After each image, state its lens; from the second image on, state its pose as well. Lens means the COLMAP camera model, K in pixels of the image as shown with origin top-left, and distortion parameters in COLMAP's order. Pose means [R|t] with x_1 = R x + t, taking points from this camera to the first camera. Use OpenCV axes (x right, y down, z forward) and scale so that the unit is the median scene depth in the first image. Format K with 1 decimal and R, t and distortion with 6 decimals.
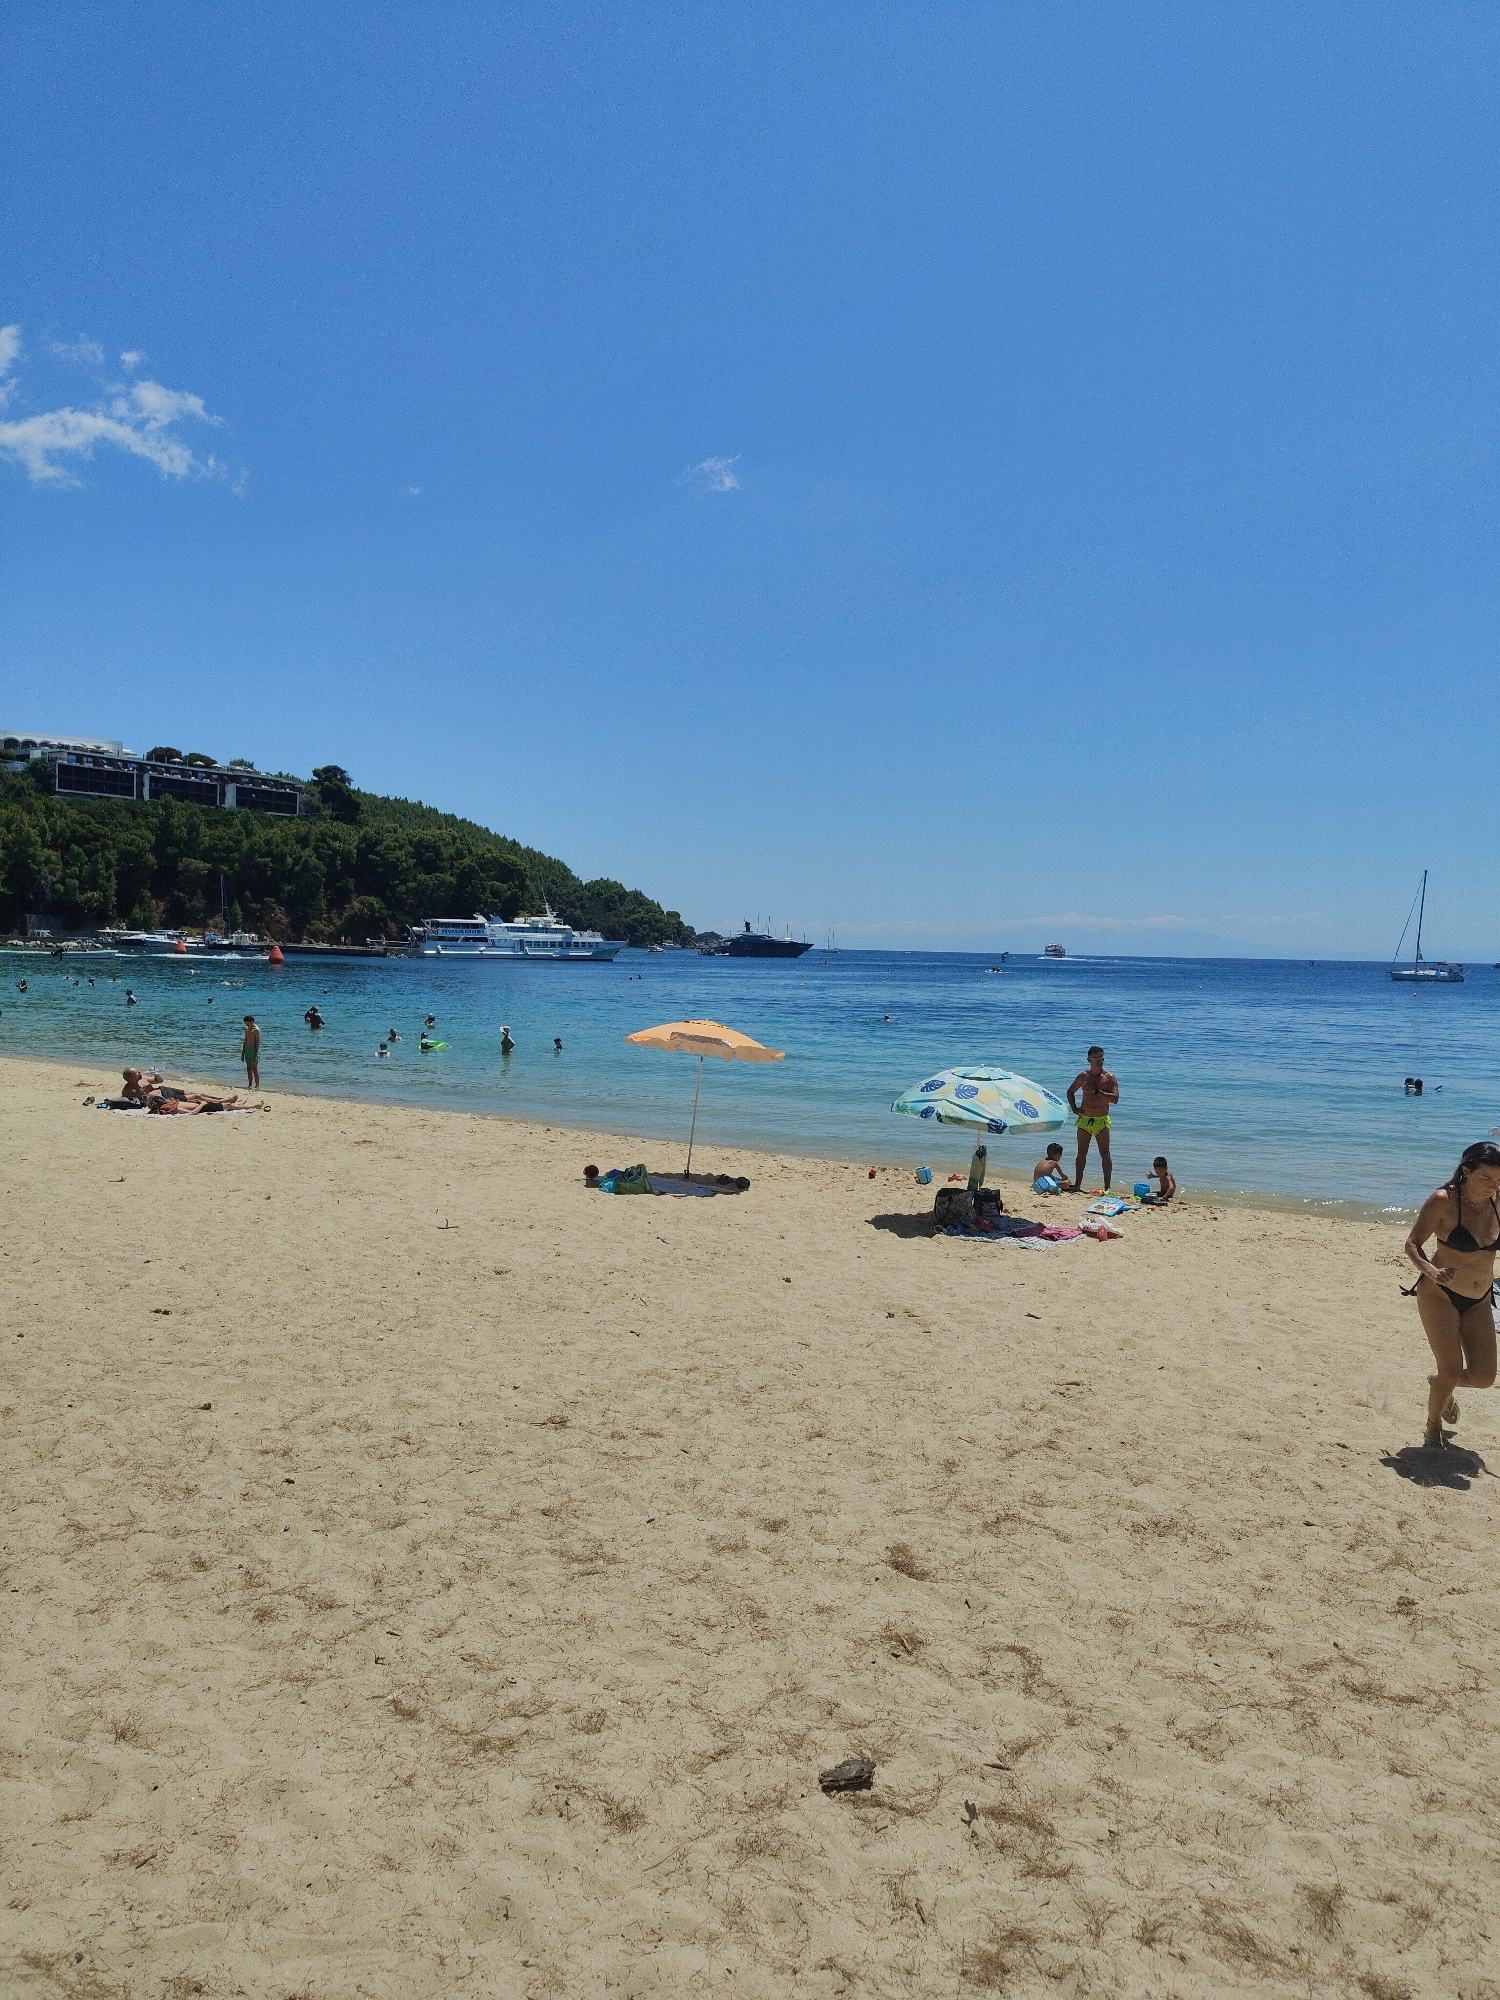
lens RADIAL K [[1406.6, 0, 747.3], [0, 1406.6, 999.7], [0, 0, 1]] dist [-0.009794, -0.002673]
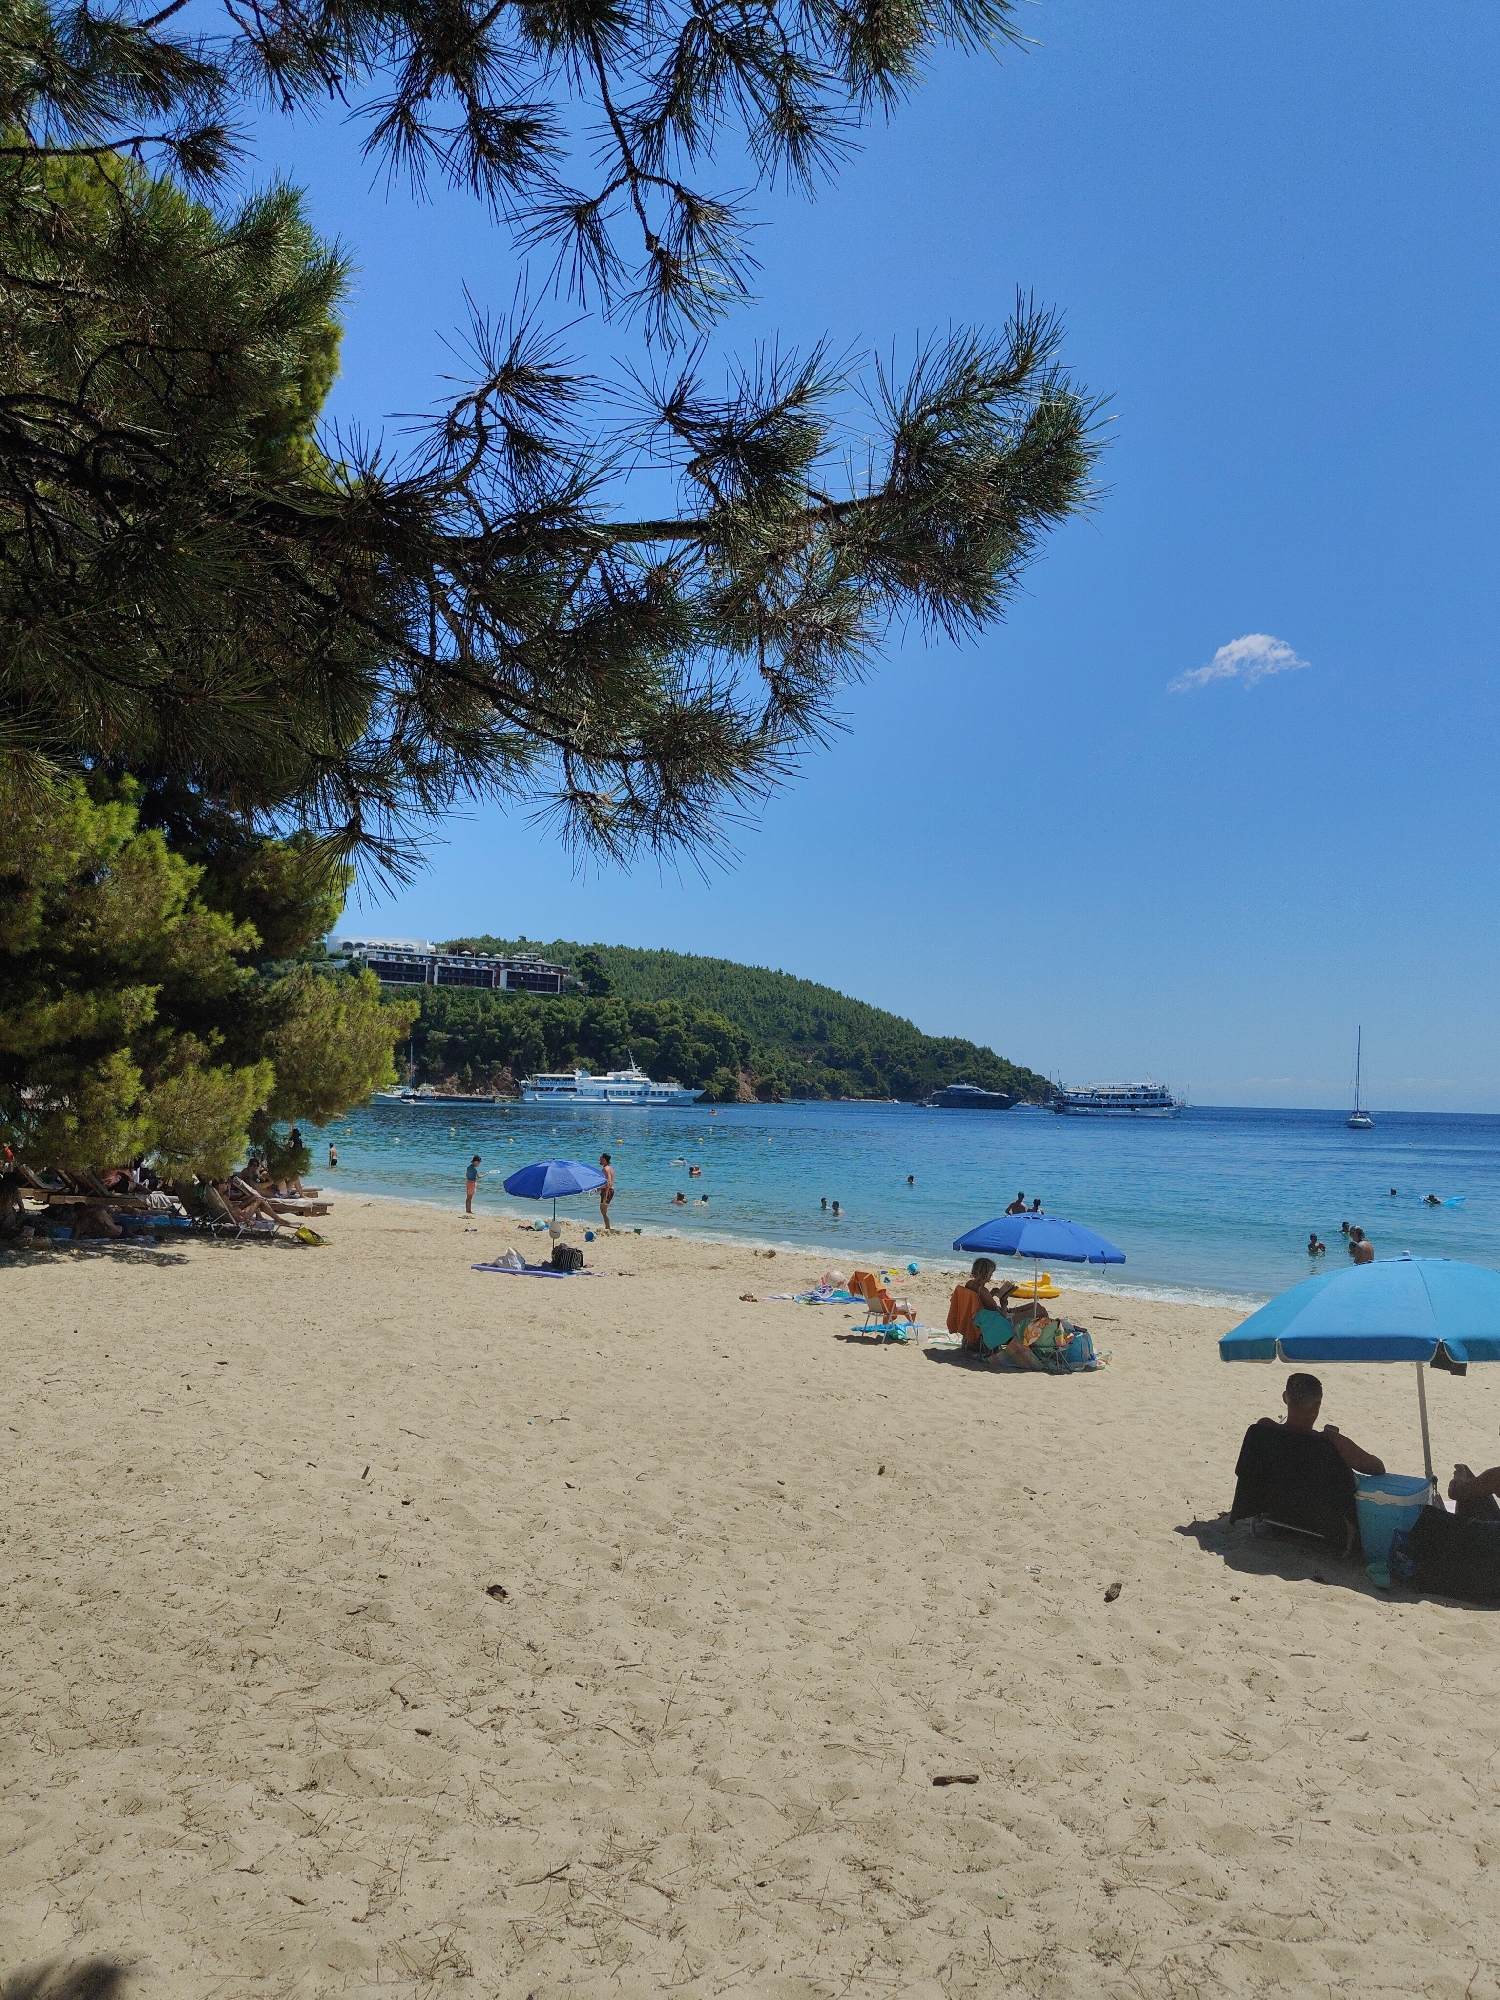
lens RADIAL K [[1466.1, 0, 750.8], [0, 1466.1, 998.7], [0, 0, 1]] dist [0.002906, 0.000117]
pose [[0.942893, -0.031005, -0.331650, 0.284373], [-0.006269, 0.993830, -0.110733, 0.015474], [0.333037, 0.106489, 0.936881, -0.150723]]
